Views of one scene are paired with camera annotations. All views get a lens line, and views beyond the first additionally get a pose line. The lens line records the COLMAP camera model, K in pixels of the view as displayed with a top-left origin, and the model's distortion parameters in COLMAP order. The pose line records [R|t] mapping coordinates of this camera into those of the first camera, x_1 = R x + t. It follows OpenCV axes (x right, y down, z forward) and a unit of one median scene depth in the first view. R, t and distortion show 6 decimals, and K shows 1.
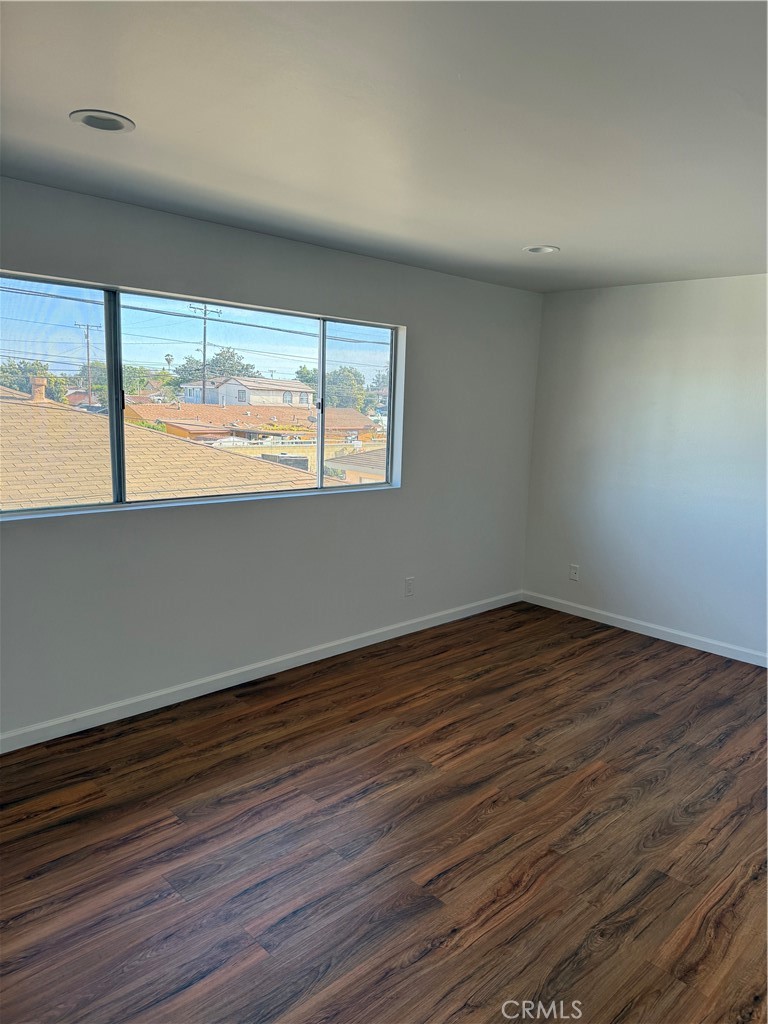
lens RADIAL K [[735.8, 0, 388.3], [0, 735.8, 502.1], [0, 0, 1]] dist [0.030784, -0.033387]
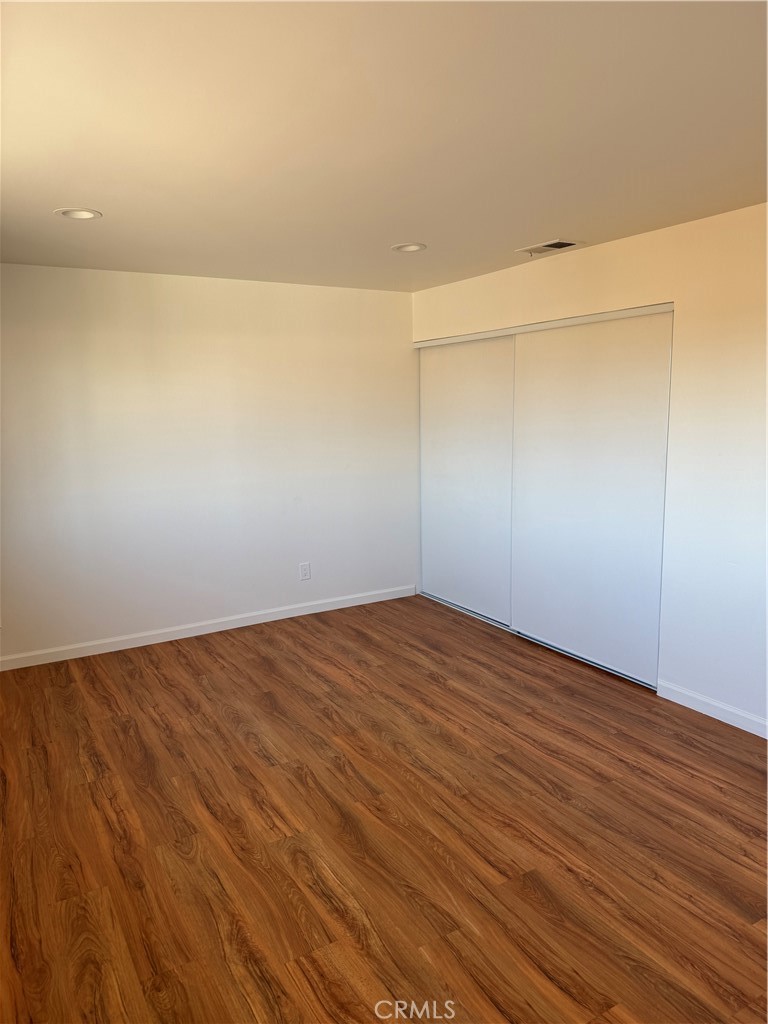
lens RADIAL K [[735.8, 0, 383.6], [0, 735.8, 518.1], [0, 0, 1]] dist [0.030784, -0.033387]
pose [[0.241241, -0.210997, 0.947250, -0.582788], [0.179012, 0.969004, 0.170252, -0.111756], [-0.953812, 0.128497, 0.271535, 0.564654]]
